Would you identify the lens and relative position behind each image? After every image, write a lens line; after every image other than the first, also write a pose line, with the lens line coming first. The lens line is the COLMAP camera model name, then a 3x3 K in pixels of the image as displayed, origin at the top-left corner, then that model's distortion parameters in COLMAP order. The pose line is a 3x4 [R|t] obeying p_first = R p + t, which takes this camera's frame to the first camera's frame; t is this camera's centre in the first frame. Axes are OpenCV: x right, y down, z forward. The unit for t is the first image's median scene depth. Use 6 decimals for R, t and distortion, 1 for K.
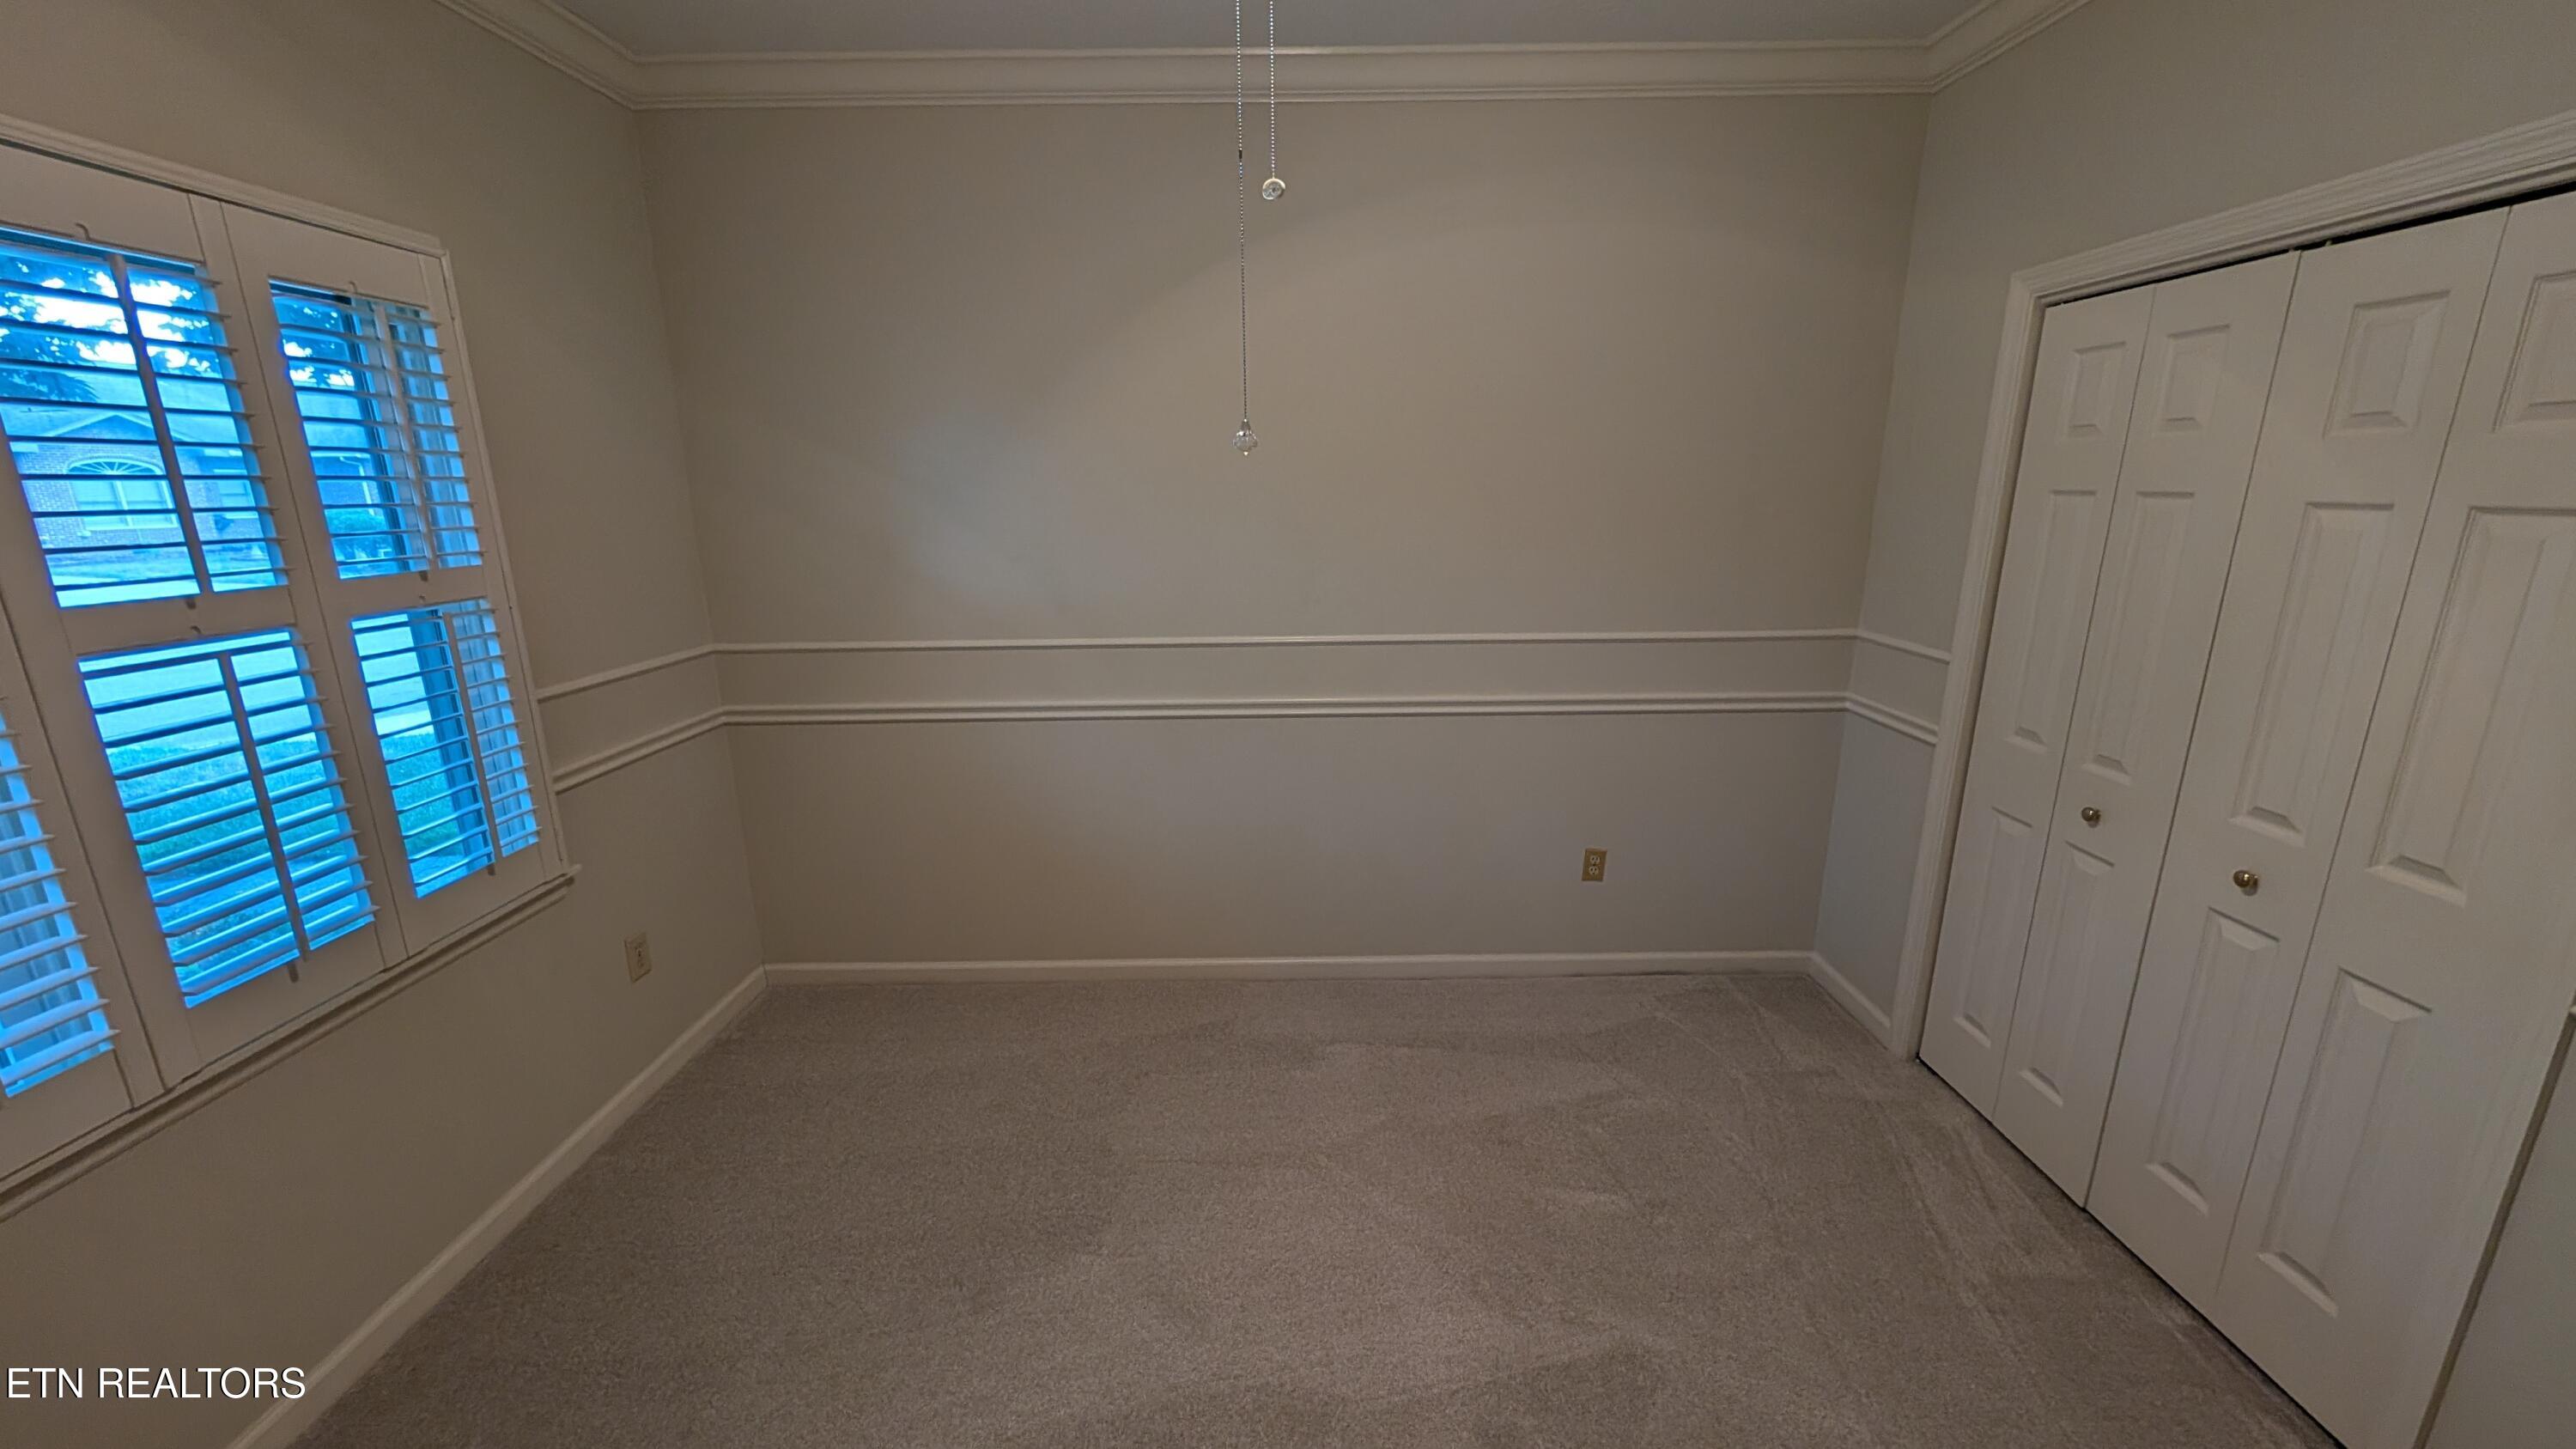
lens RADIAL K [[966.1, 0, 1288.0], [0, 966.1, 724.5], [0, 0, 1]] dist [-0.000398, 0.000071]
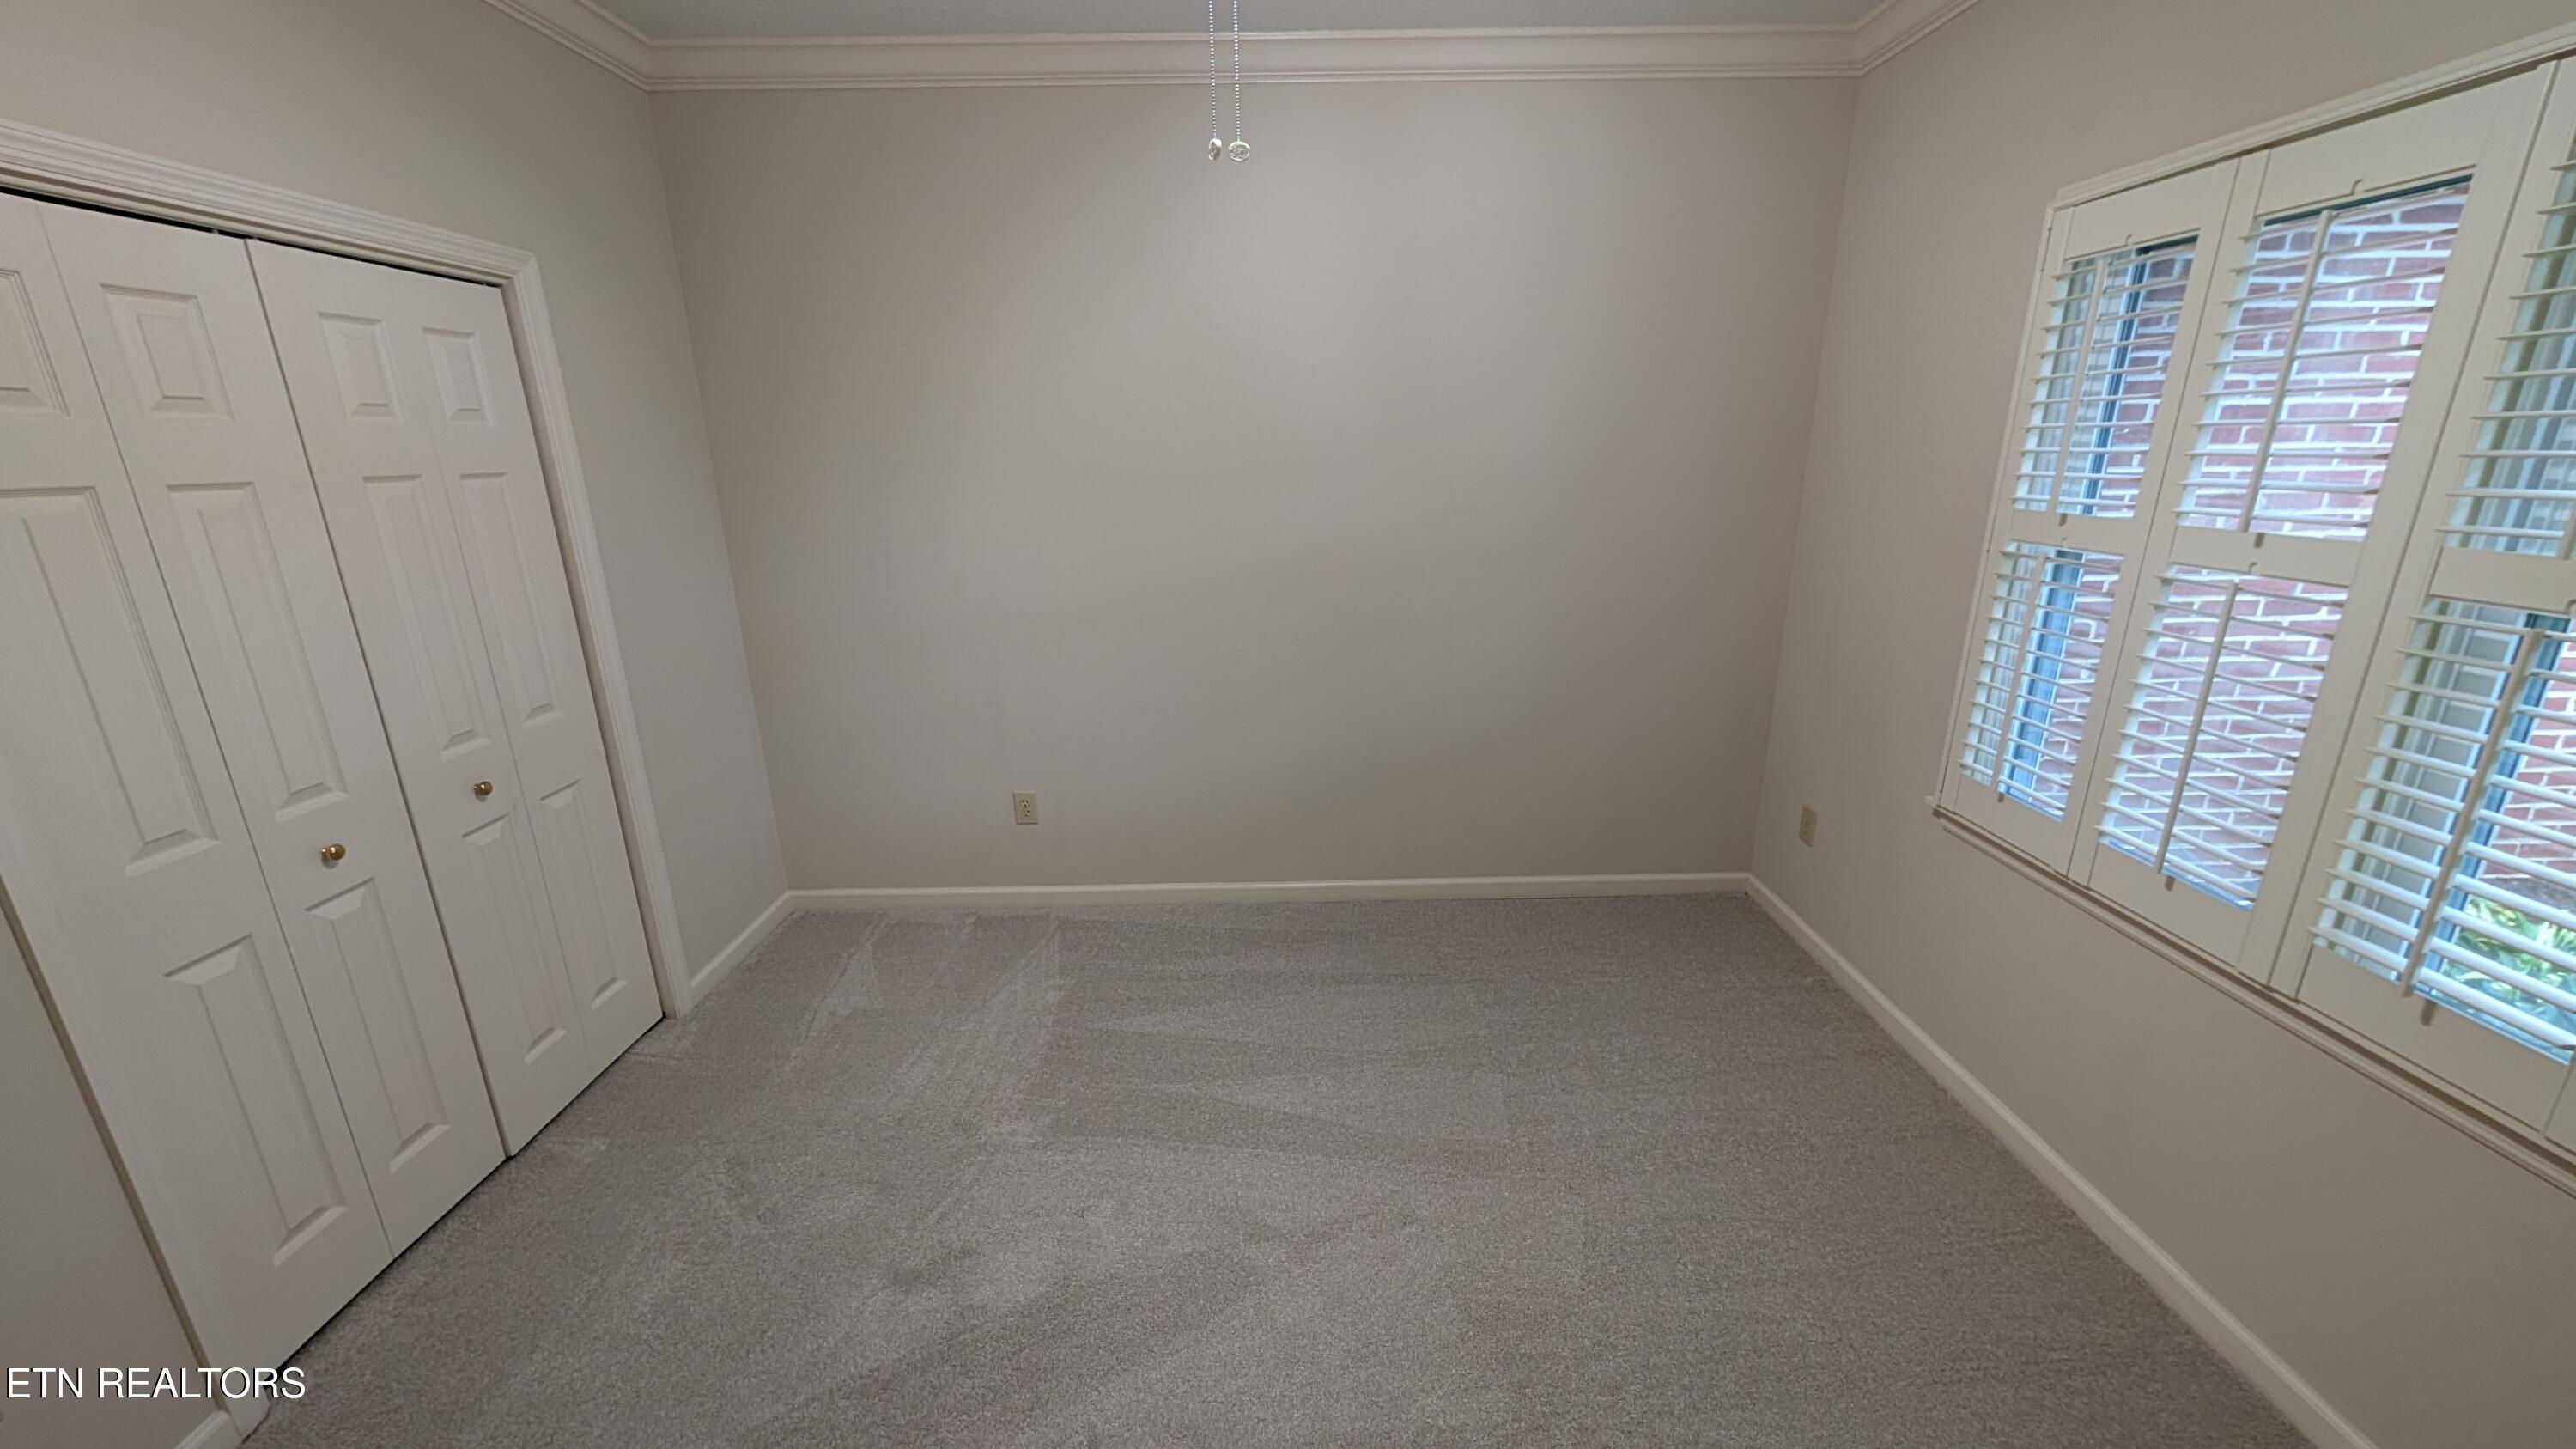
lens RADIAL K [[966.1, 0, 1288.0], [0, 966.1, 724.5], [0, 0, 1]] dist [-0.000398, 0.000071]
pose [[-0.999708, 0.021631, -0.010746, -0.027901], [0.013168, 0.861092, 0.508278, -0.490649], [0.020247, 0.507988, -0.861126, 1.935241]]
